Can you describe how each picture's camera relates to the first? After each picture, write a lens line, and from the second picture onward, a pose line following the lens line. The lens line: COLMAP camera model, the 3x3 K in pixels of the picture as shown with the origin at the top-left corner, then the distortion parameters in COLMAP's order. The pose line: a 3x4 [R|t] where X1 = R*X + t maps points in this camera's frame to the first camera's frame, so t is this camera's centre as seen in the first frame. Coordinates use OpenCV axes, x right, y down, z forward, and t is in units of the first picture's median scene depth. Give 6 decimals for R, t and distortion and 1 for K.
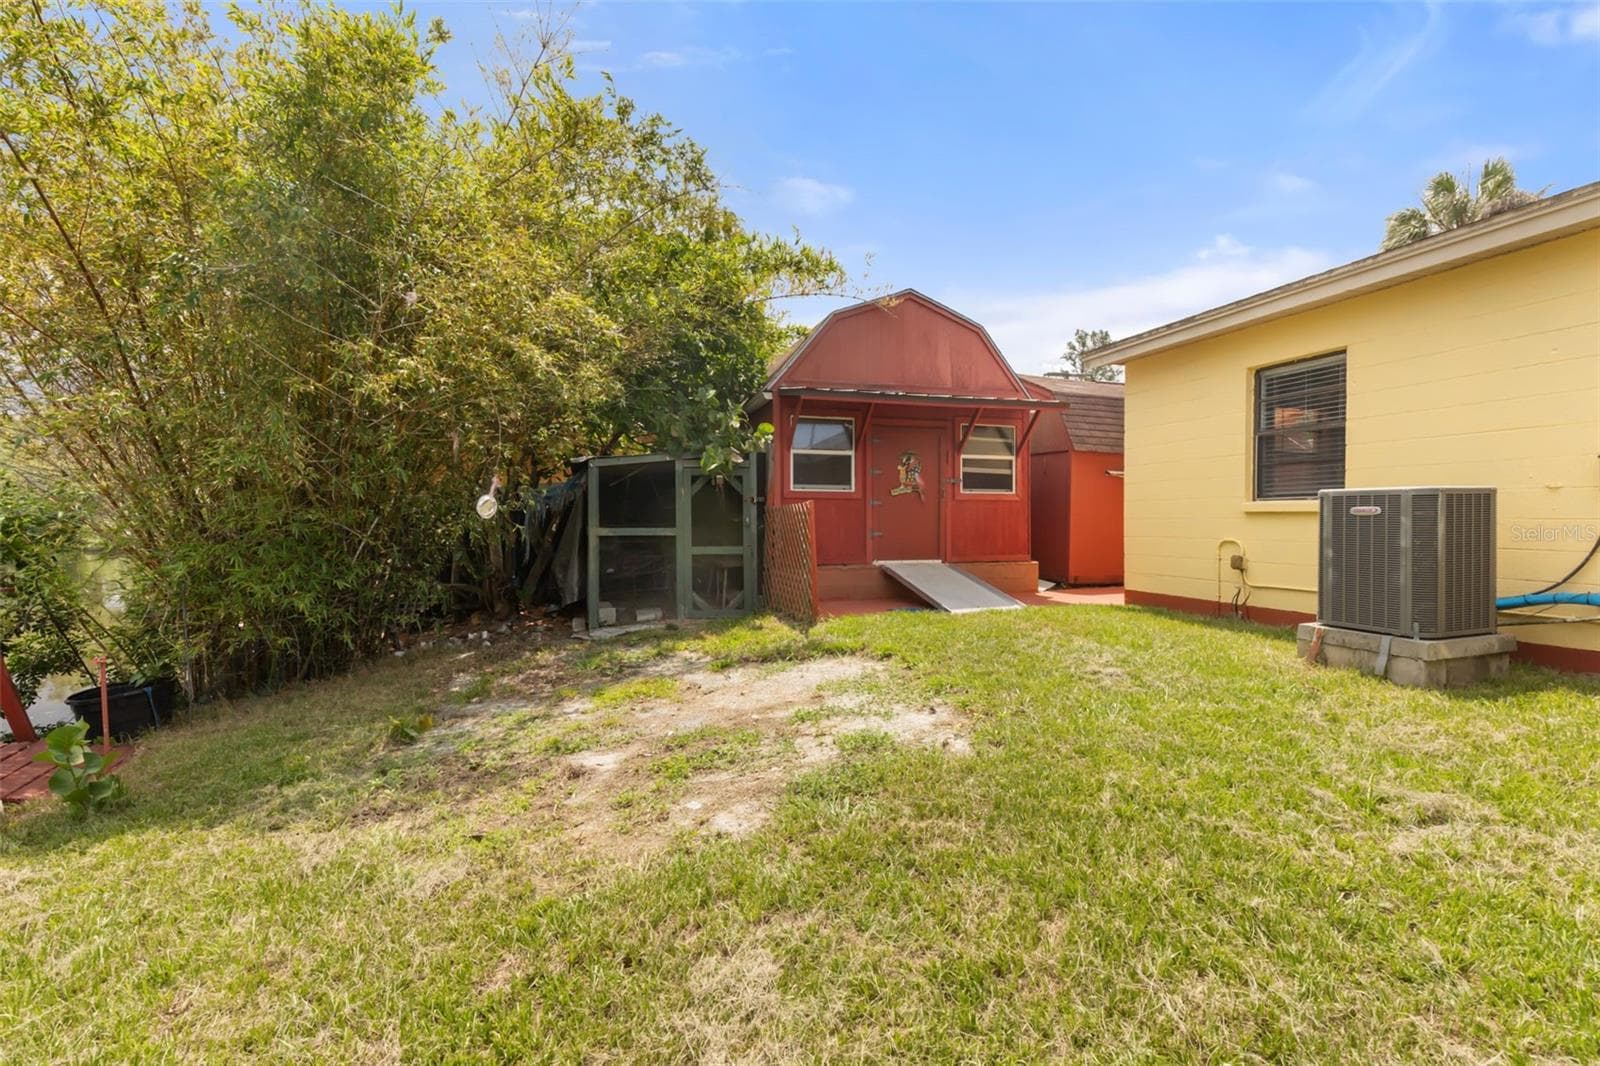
lens RADIAL K [[691.1, 0, 799.8], [0, 691.1, 524.4], [0, 0, 1]] dist [0.000107, -0.000002]
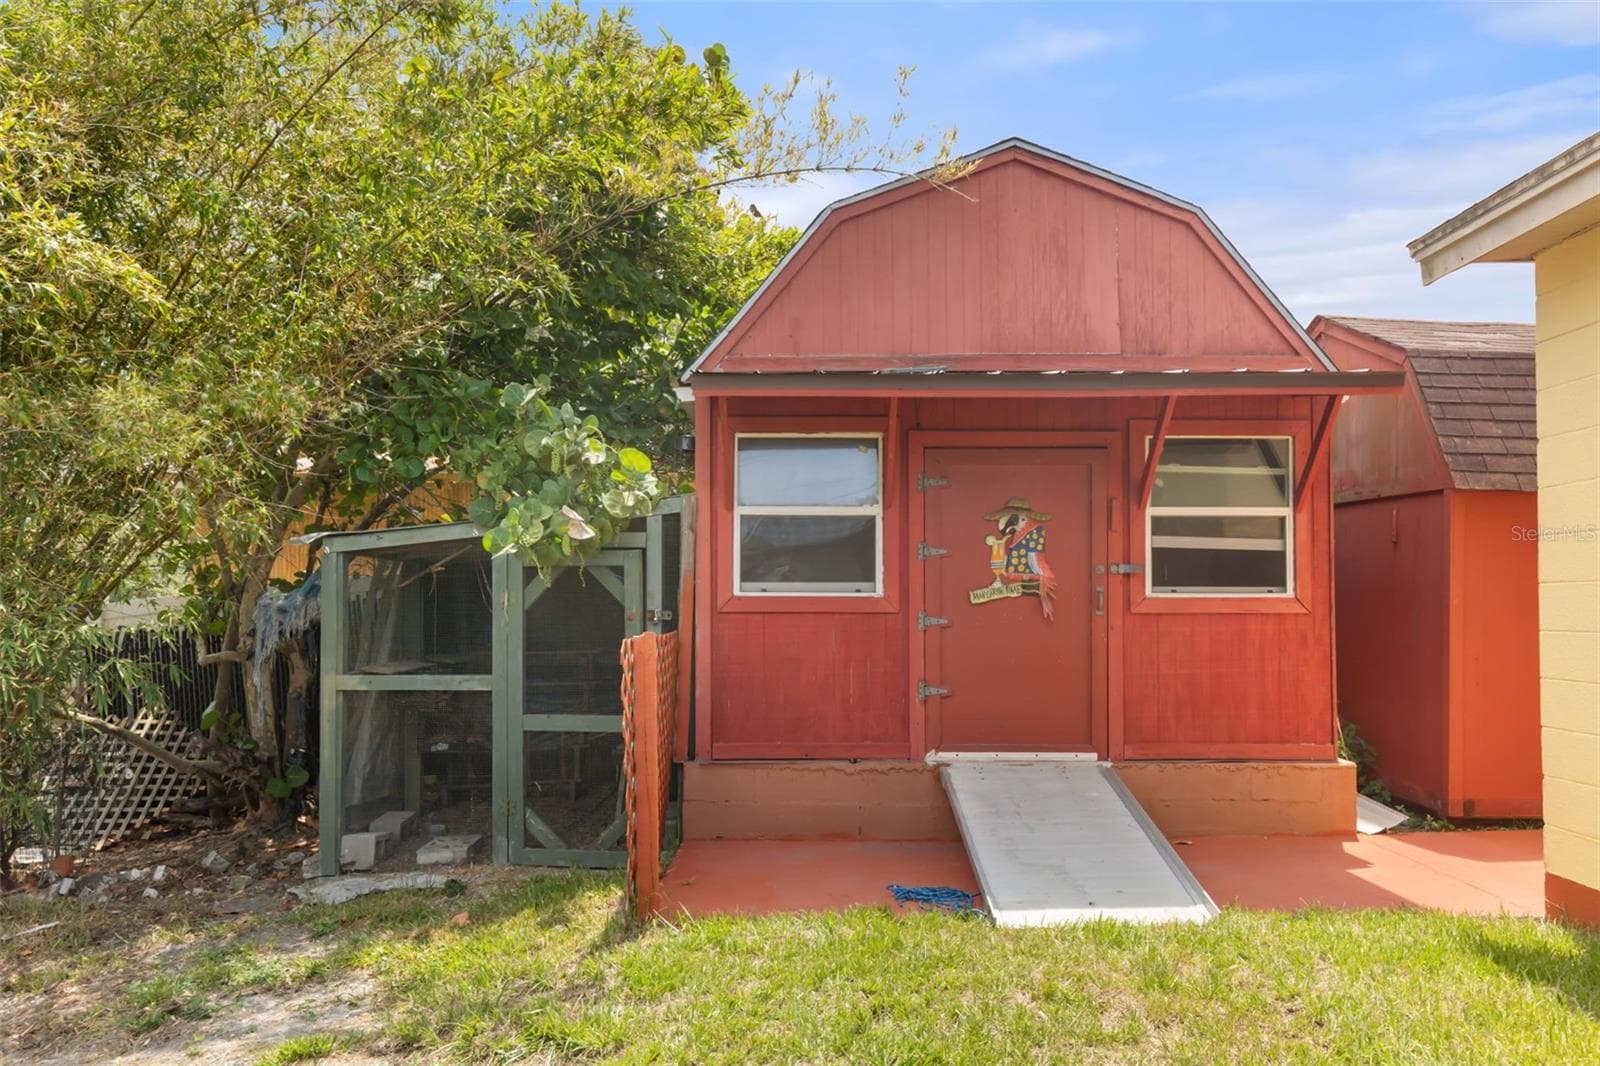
lens RADIAL K [[1141.6, 0, 800.0], [0, 1141.6, 577.2], [0, 0, 1]] dist [-0.003901, -0.001213]
pose [[0.958383, -0.005552, -0.285432, 0.239606], [-0.002635, 0.999596, -0.028289, -0.038756], [0.285474, 0.027864, 0.957981, 0.271868]]
